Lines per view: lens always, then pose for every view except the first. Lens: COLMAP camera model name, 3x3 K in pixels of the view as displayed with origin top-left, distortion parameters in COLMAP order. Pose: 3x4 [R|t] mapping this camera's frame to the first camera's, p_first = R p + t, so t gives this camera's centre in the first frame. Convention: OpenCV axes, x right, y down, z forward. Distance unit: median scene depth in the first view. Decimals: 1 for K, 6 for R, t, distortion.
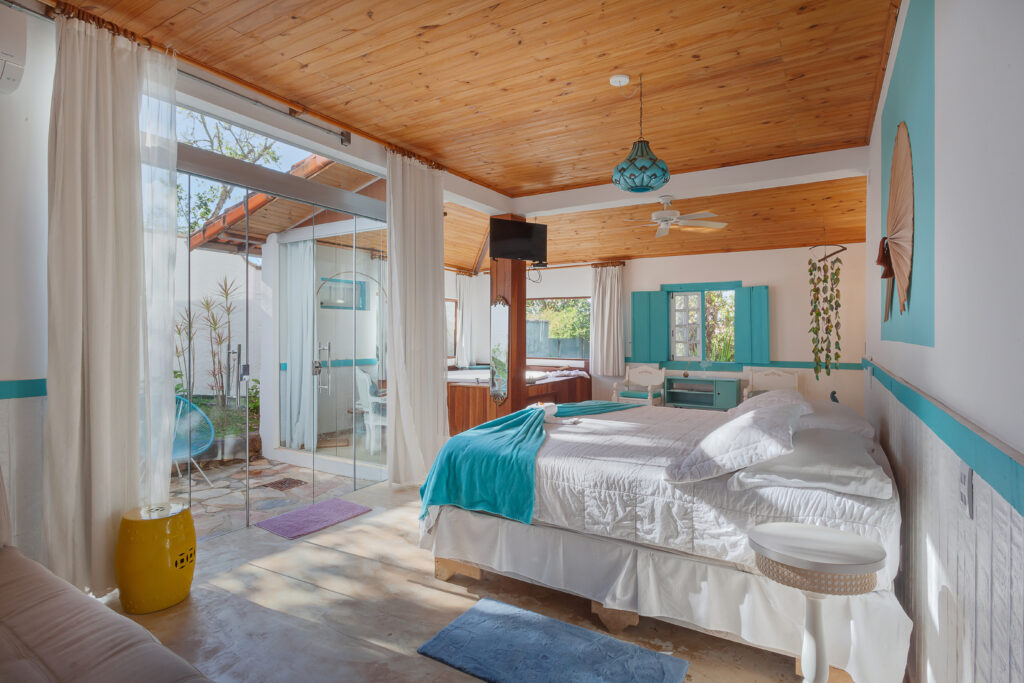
lens RADIAL K [[531.4, 0, 509.7], [0, 531.4, 328.7], [0, 0, 1]] dist [-0.006111, -0.000087]
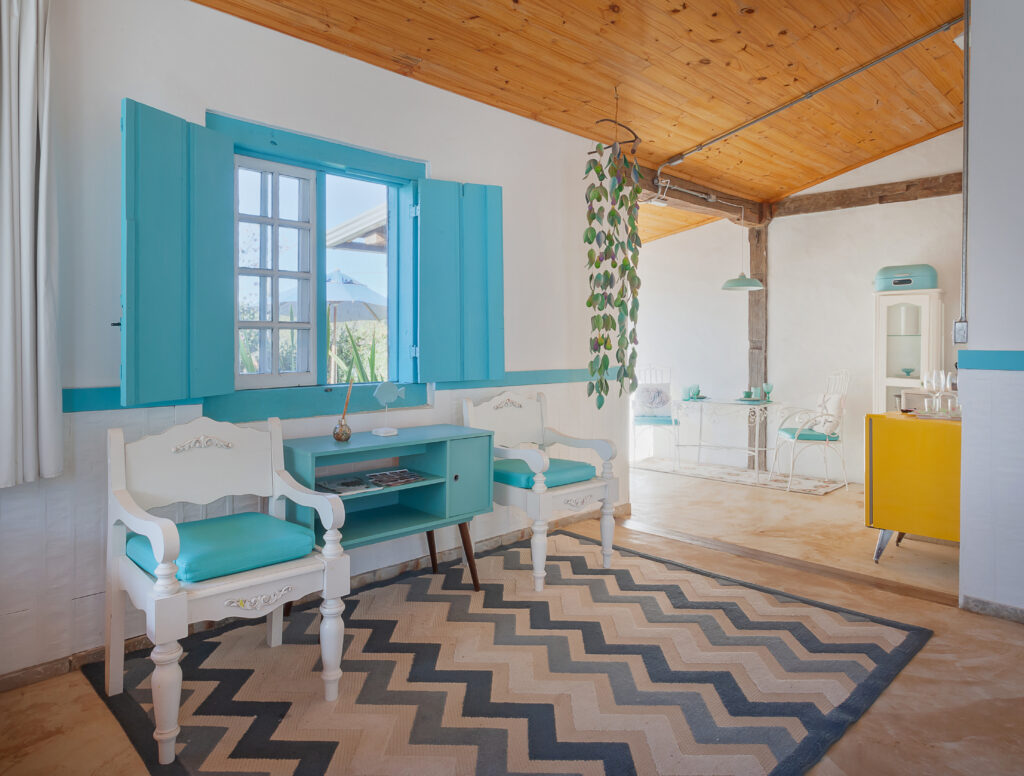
lens RADIAL K [[673.8, 0, 509.9], [0, 673.8, 339.9], [0, 0, 1]] dist [-0.005856, -0.001907]
pose [[0.233550, -0.005344, 0.972330, -0.016817], [-0.019021, 0.999768, 0.010064, 0.033086], [-0.972159, -0.020845, 0.233394, 0.937038]]
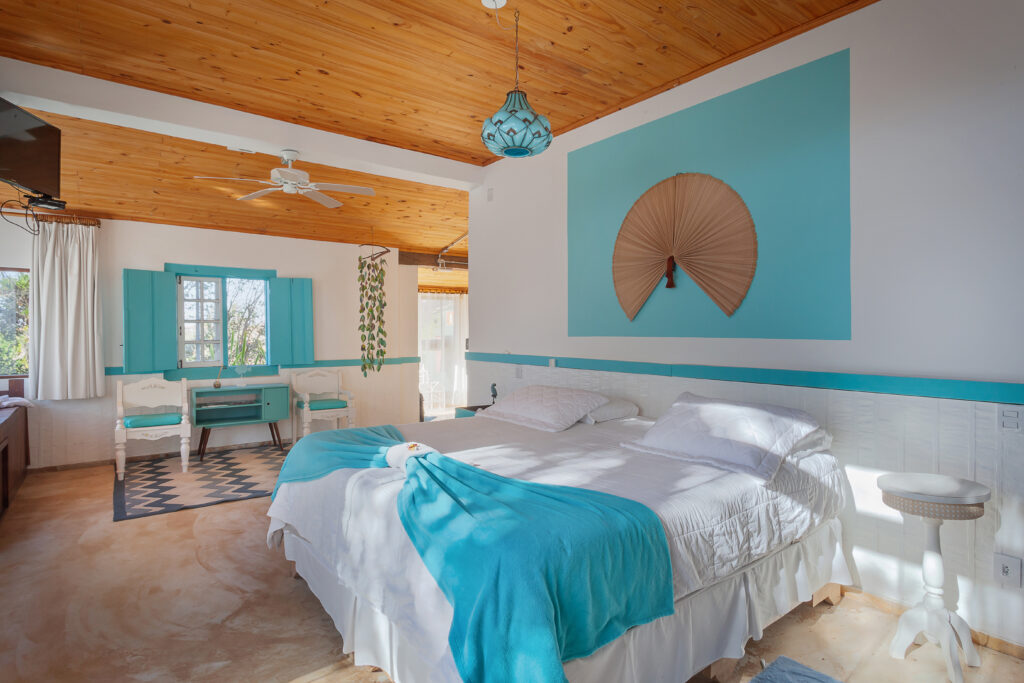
lens RADIAL K [[531.4, 0, 509.7], [0, 531.4, 328.7], [0, 0, 1]] dist [-0.006111, -0.000087]
pose [[0.356357, 0.001699, 0.934348, -0.267265], [-0.007303, 0.999973, 0.000967, 0.002163], [-0.934321, -0.007168, 0.356360, 0.379309]]
